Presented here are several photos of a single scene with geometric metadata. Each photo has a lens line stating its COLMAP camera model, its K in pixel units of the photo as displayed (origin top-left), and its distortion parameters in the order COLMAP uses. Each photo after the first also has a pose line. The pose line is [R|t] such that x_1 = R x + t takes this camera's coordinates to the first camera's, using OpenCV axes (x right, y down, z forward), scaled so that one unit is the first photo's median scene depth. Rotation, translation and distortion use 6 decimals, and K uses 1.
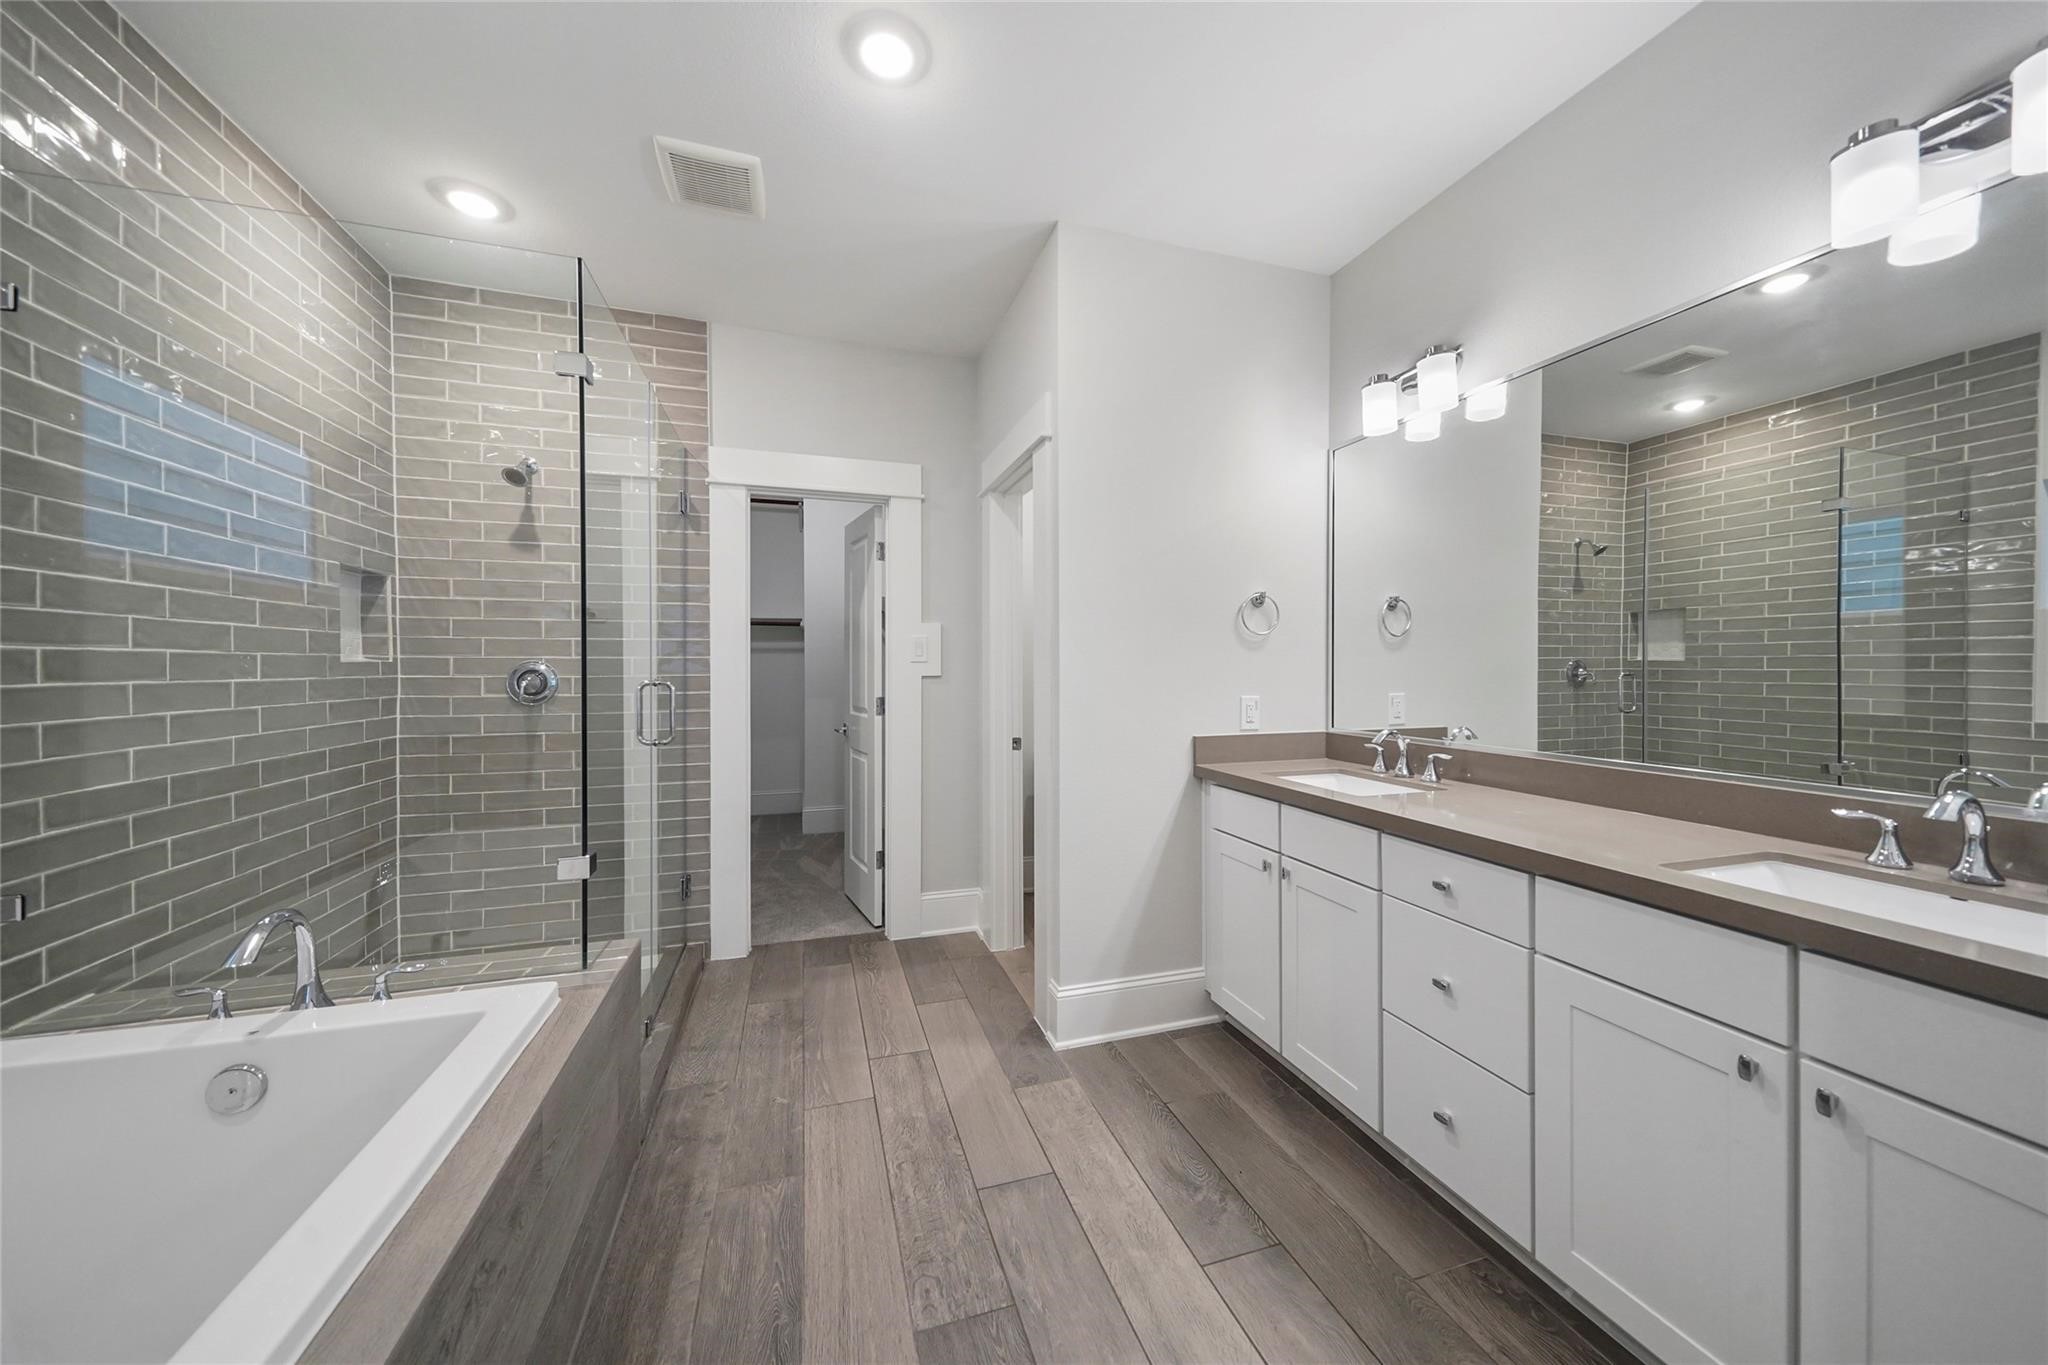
lens RADIAL K [[711.7, 0, 1031.2], [0, 711.7, 670.5], [0, 0, 1]] dist [-0.001826, 0.000658]
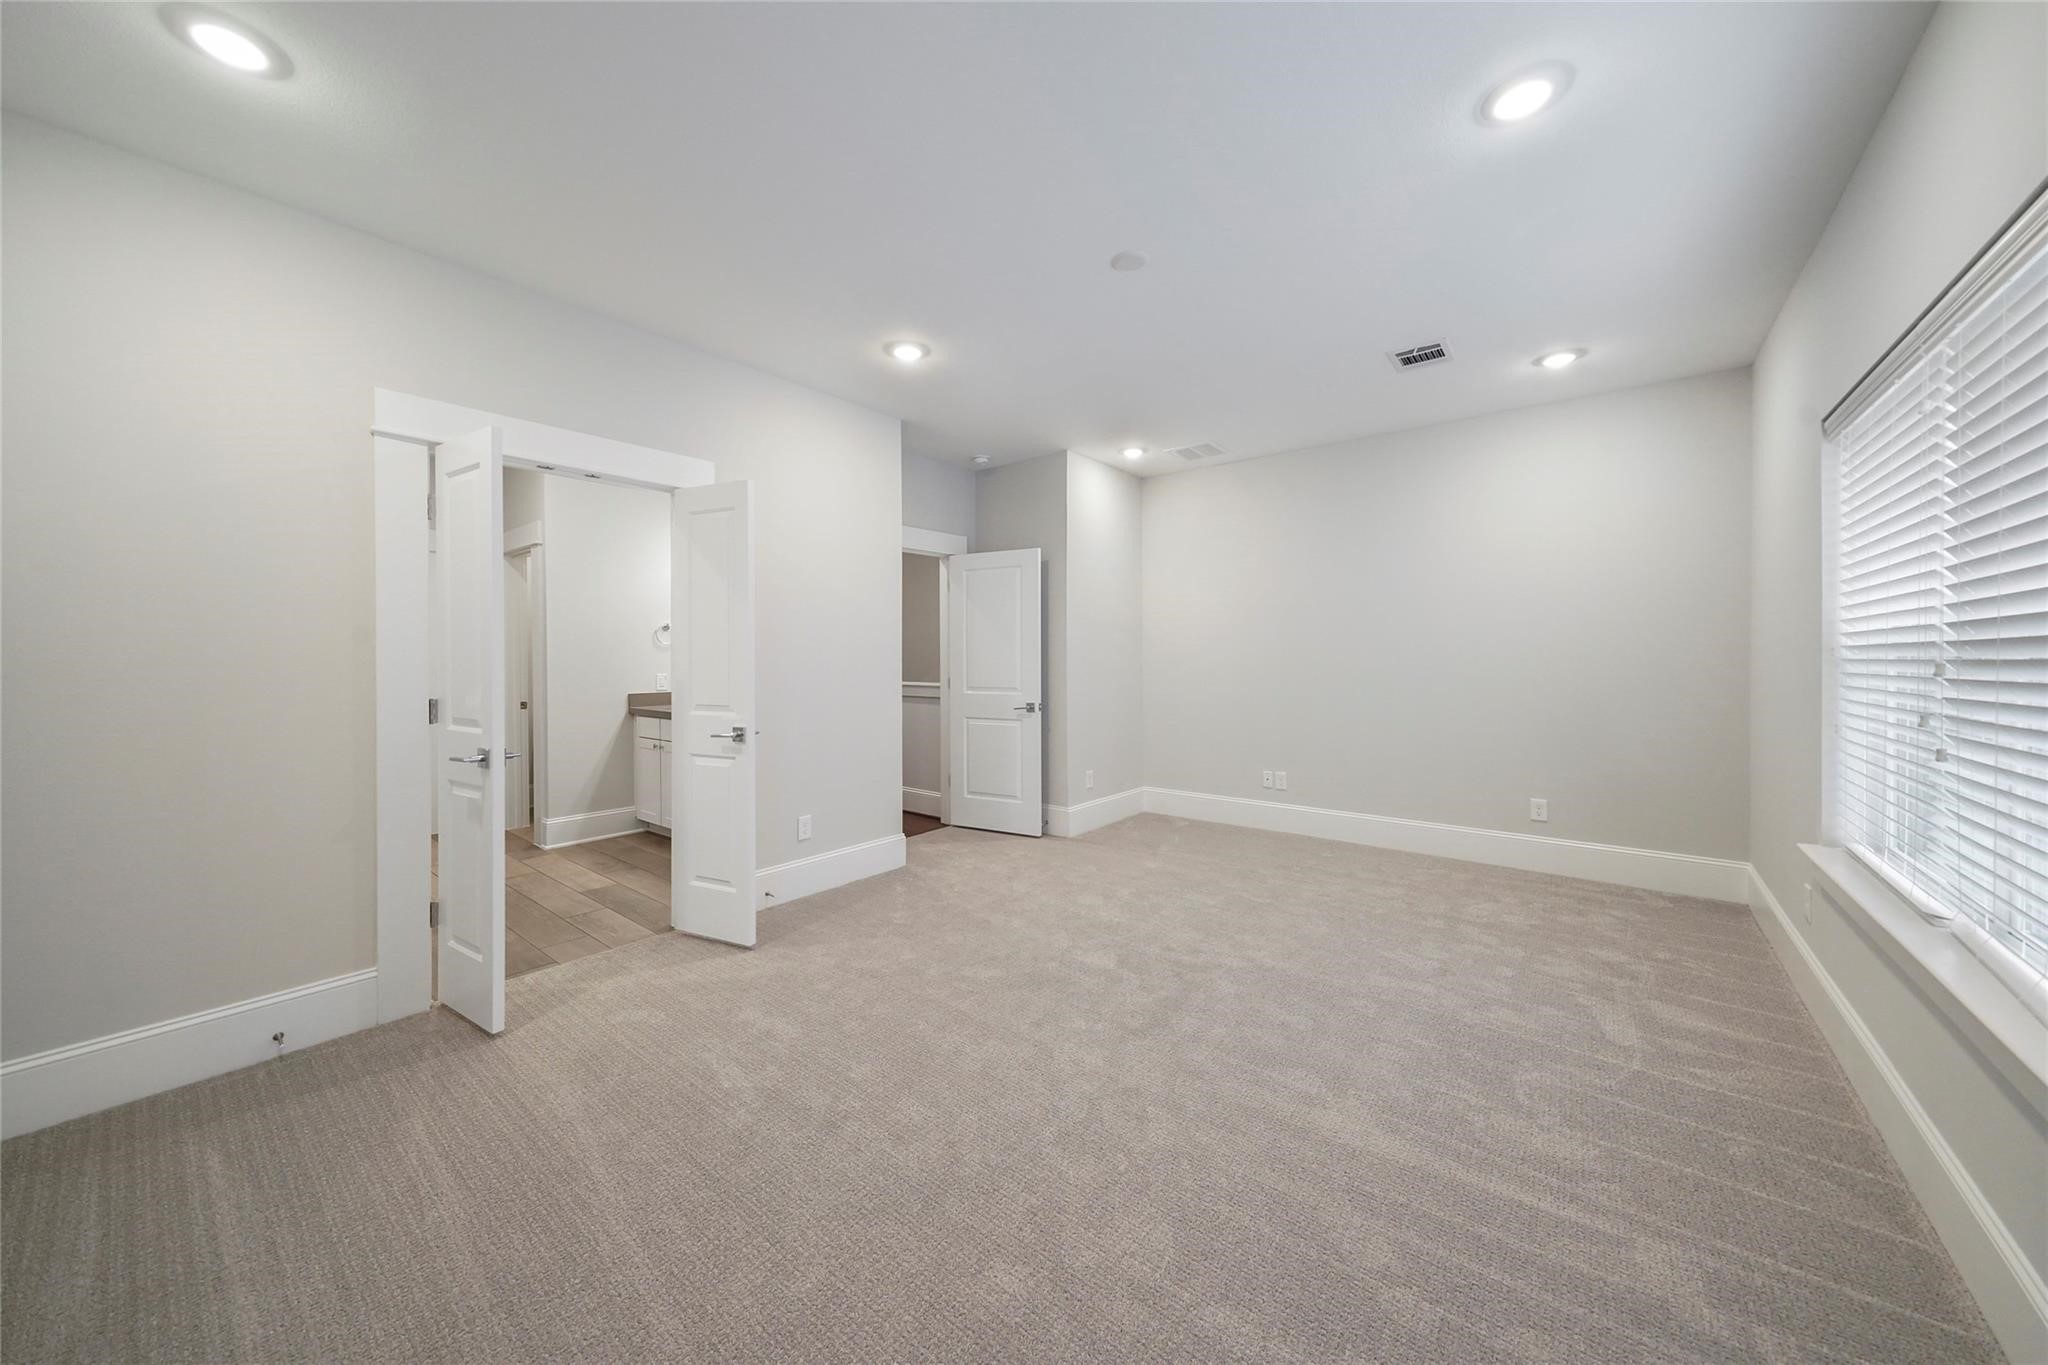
lens RADIAL K [[711.7, 0, 1031.6], [0, 711.7, 667.9], [0, 0, 1]] dist [-0.001826, 0.000658]
pose [[0.832946, -0.004452, 0.553336, 0.053097], [0.007521, 0.999966, -0.003276, 0.028897], [-0.553302, 0.006890, 0.832952, -1.130478]]
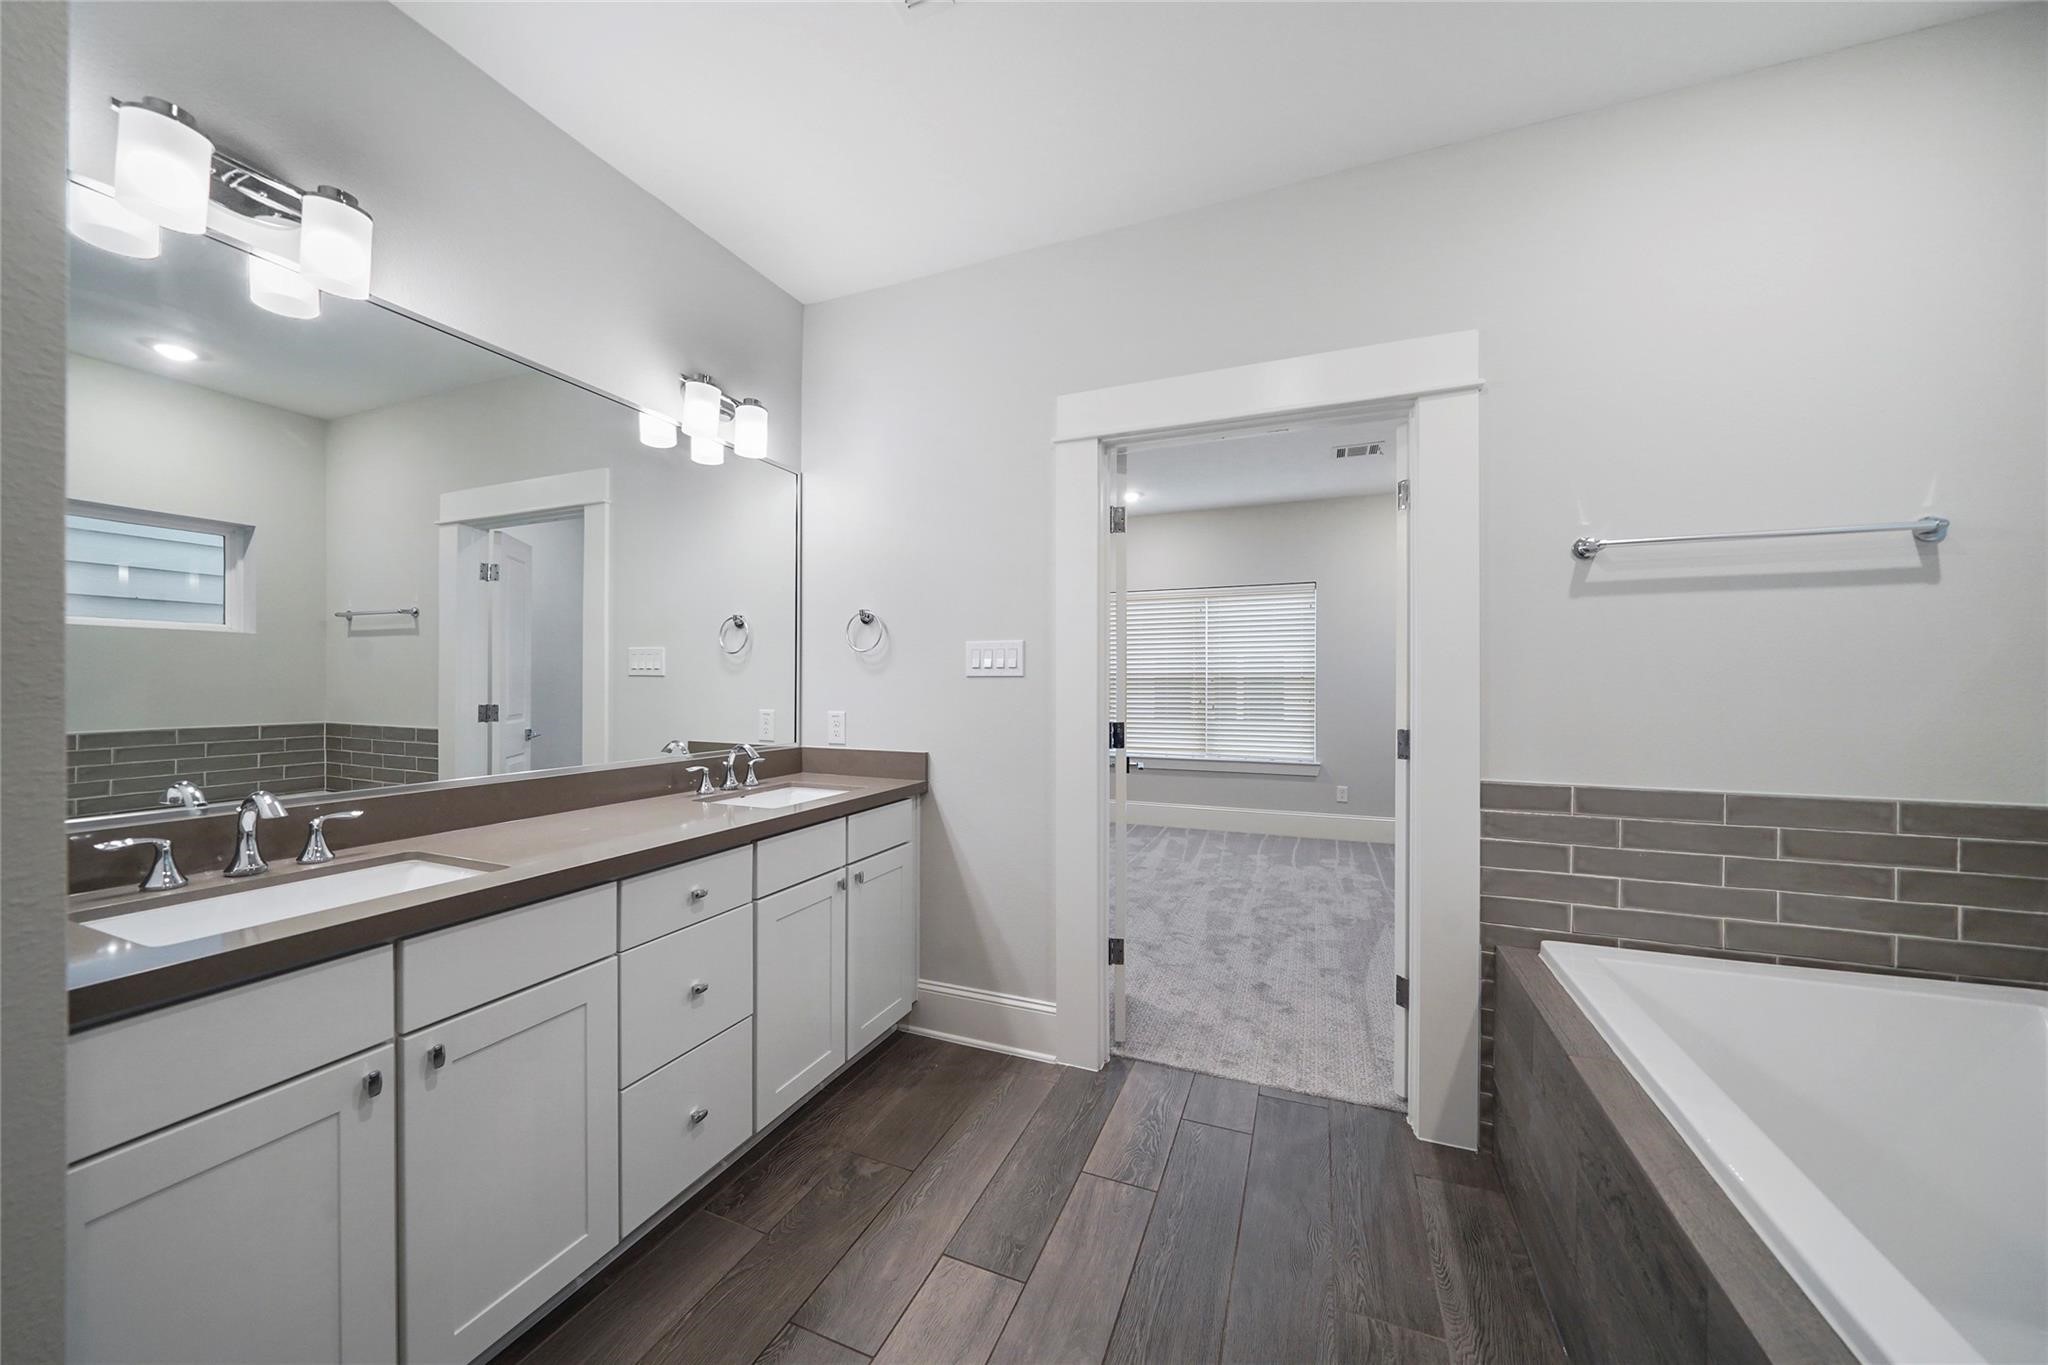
lens RADIAL K [[711.7, 0, 1024.0], [0, 711.7, 688.7], [0, 0, 1]] dist [-0.001826, 0.000658]
pose [[-0.760283, -0.007145, 0.649553, -0.421725], [-0.000294, 0.999943, 0.010655, -0.006503], [-0.649592, 0.007910, -0.760242, 1.372966]]
